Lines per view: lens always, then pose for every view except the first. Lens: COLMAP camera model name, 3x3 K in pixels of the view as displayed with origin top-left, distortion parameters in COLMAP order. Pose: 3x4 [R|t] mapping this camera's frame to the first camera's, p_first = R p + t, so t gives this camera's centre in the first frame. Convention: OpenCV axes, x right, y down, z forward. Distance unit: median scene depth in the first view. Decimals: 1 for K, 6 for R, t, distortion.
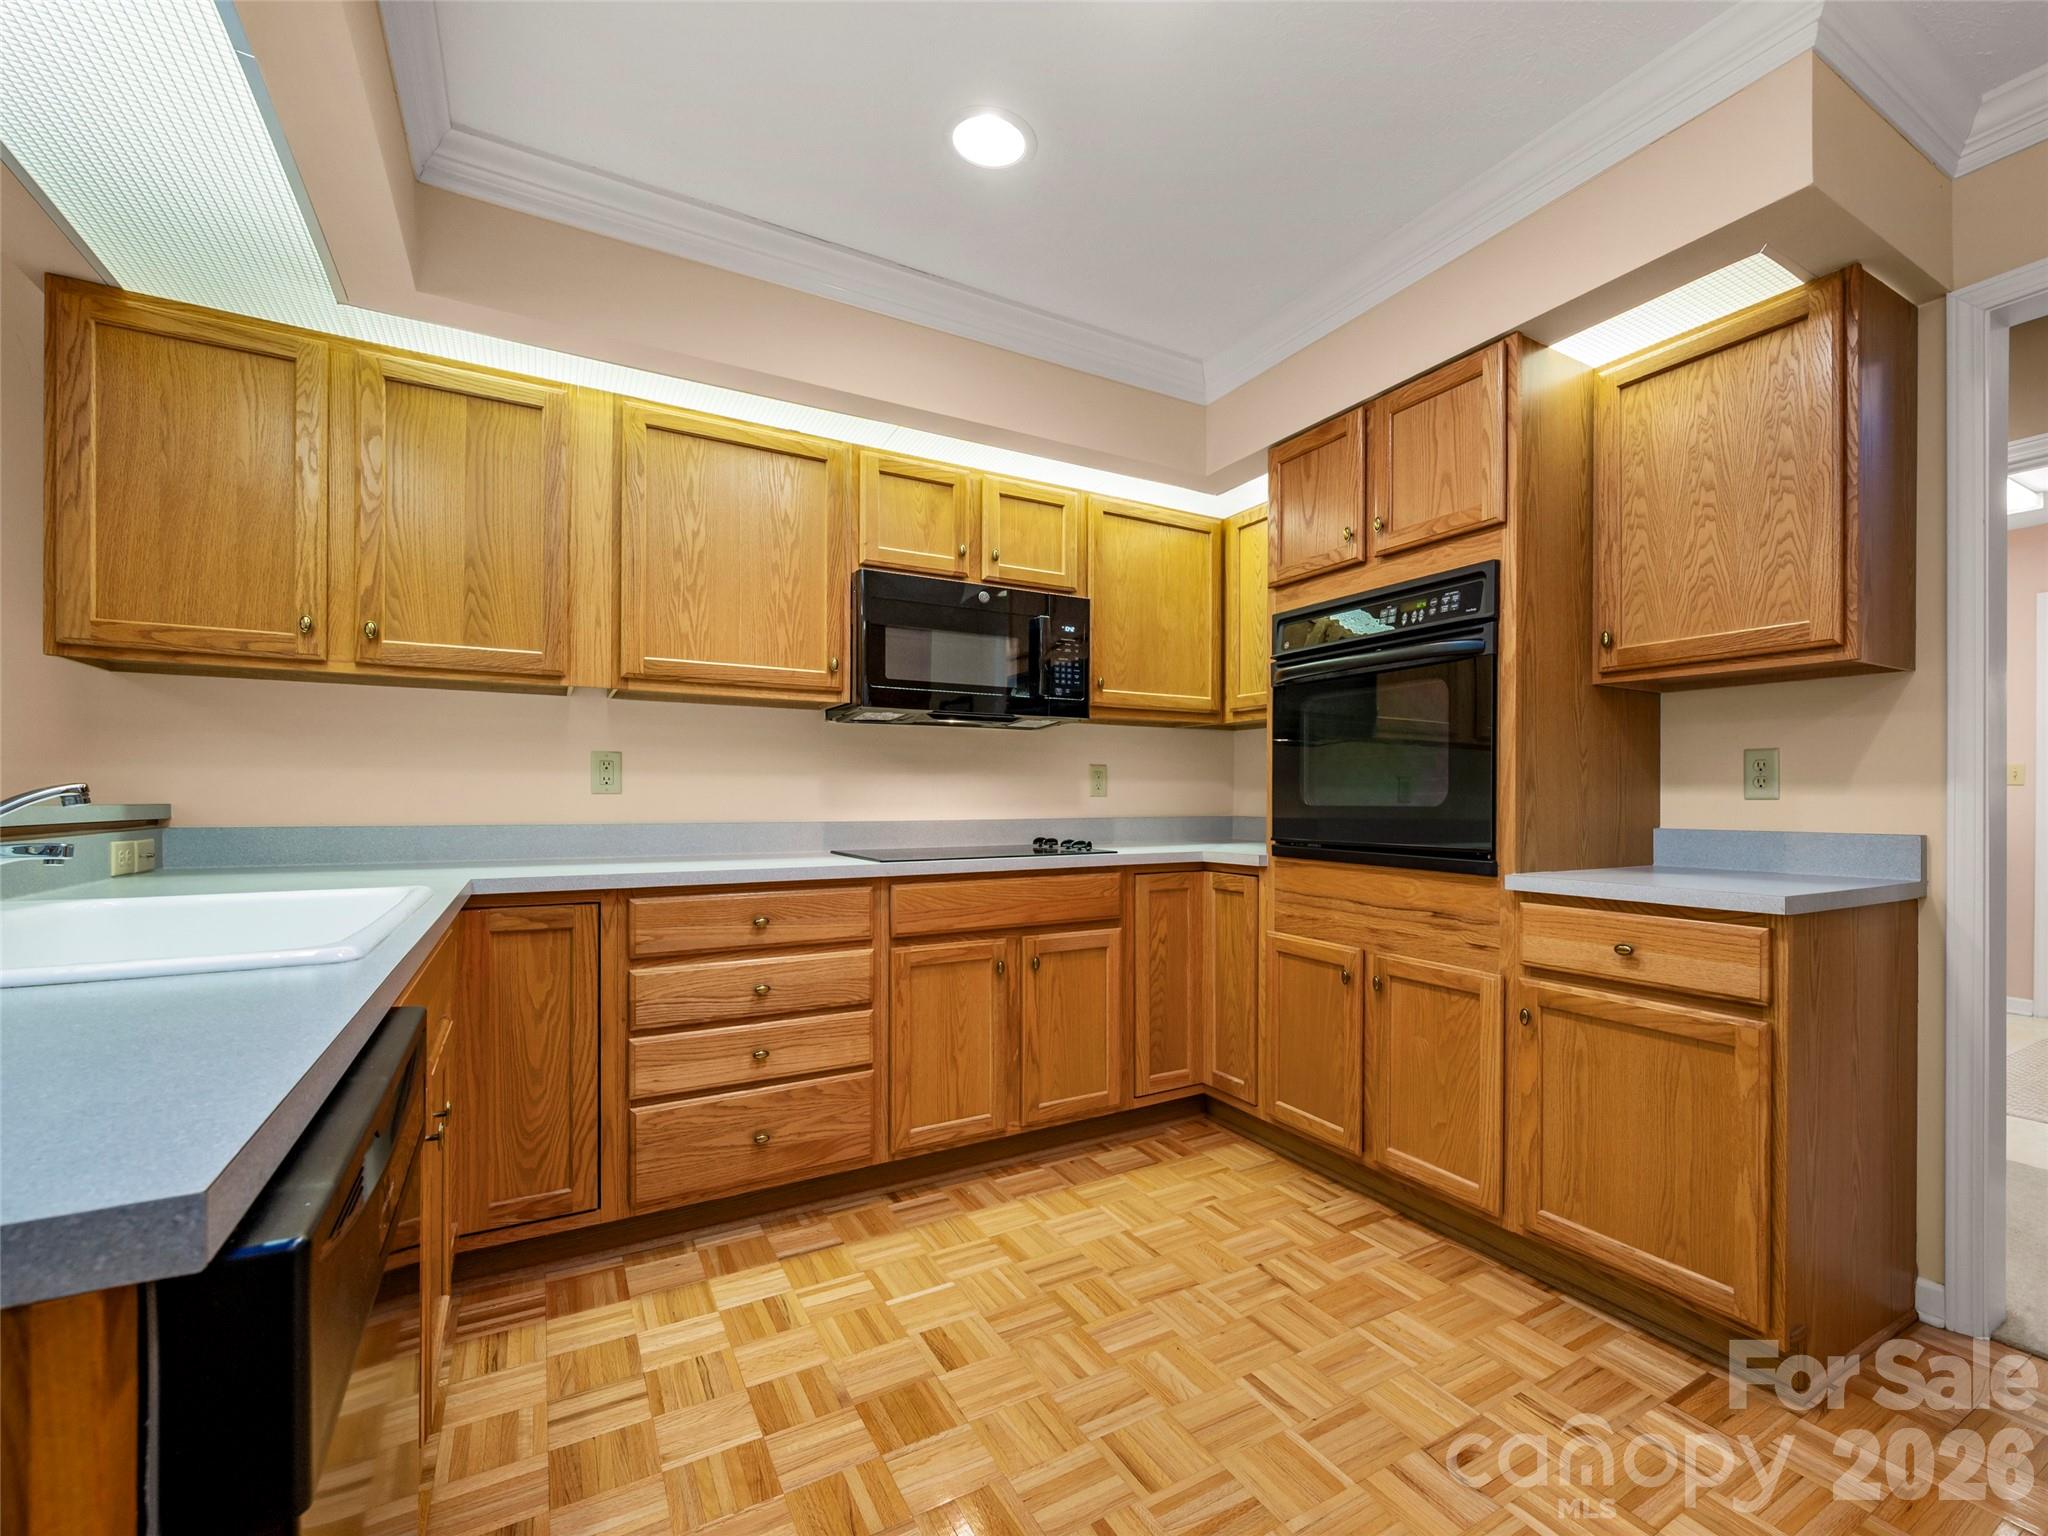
lens RADIAL K [[930.3, 0, 1129.6], [0, 930.3, 796.4], [0, 0, 1]] dist [0.000895, 0.000043]
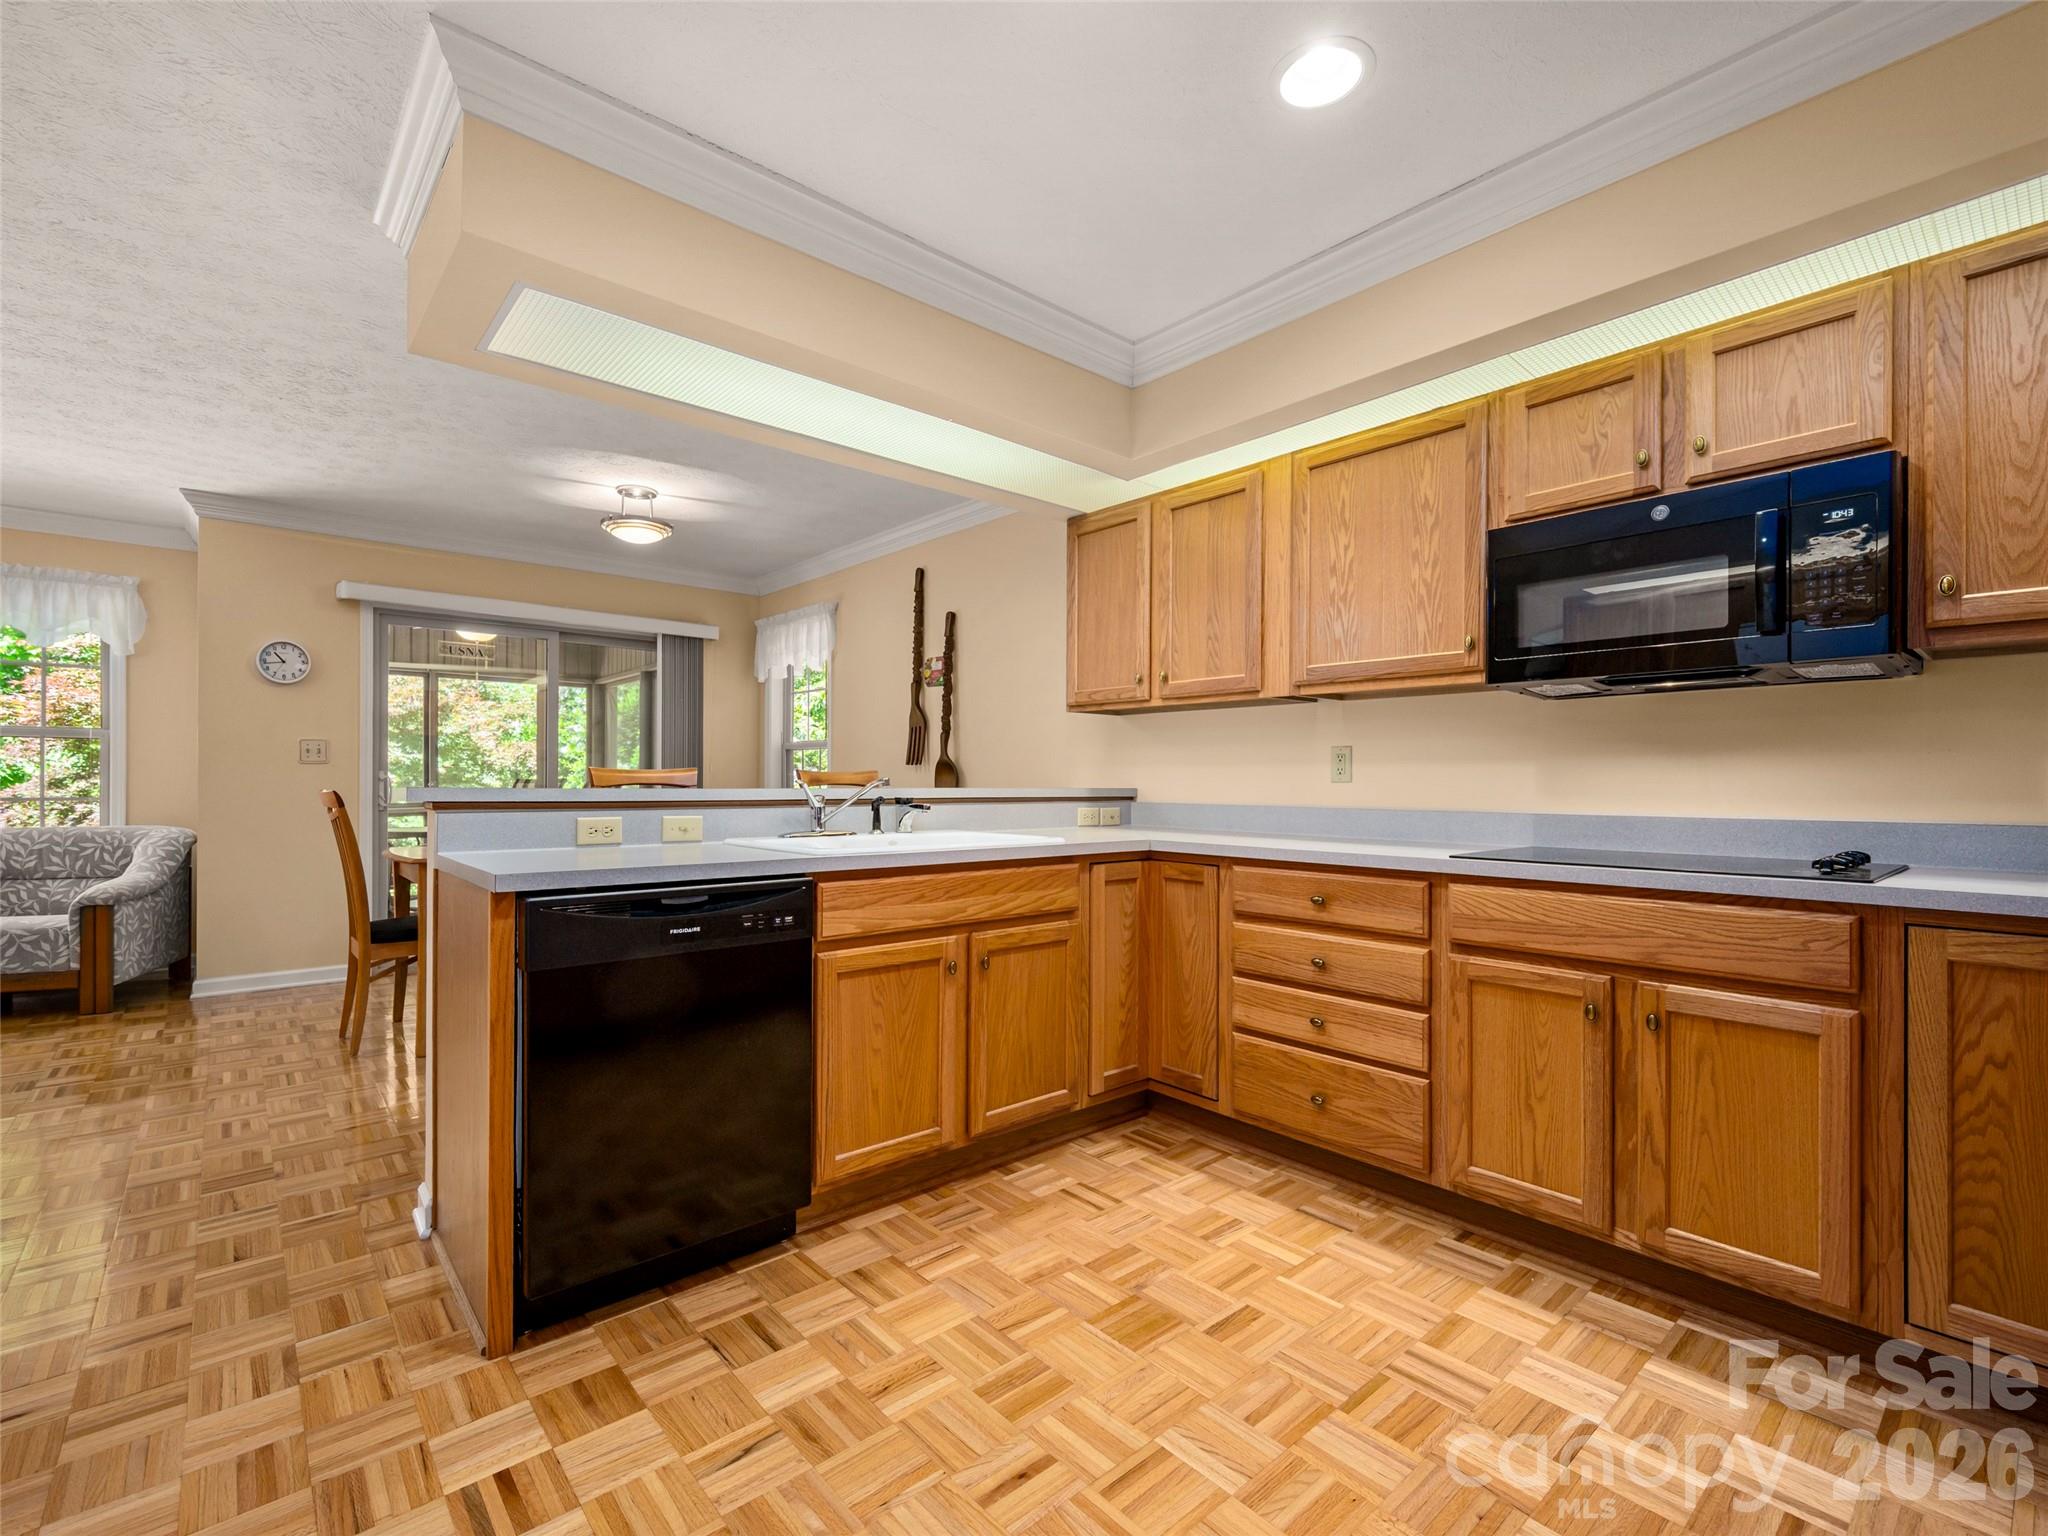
lens RADIAL K [[915.8, 0, 988.5], [0, 915.8, 784.1], [0, 0, 1]] dist [-0.000204, 0.000452]
pose [[0.127037, -0.000370, -0.991898, 0.586221], [-0.004582, 0.999989, -0.000960, 0.002705], [0.991887, 0.004667, 0.127034, 0.461136]]
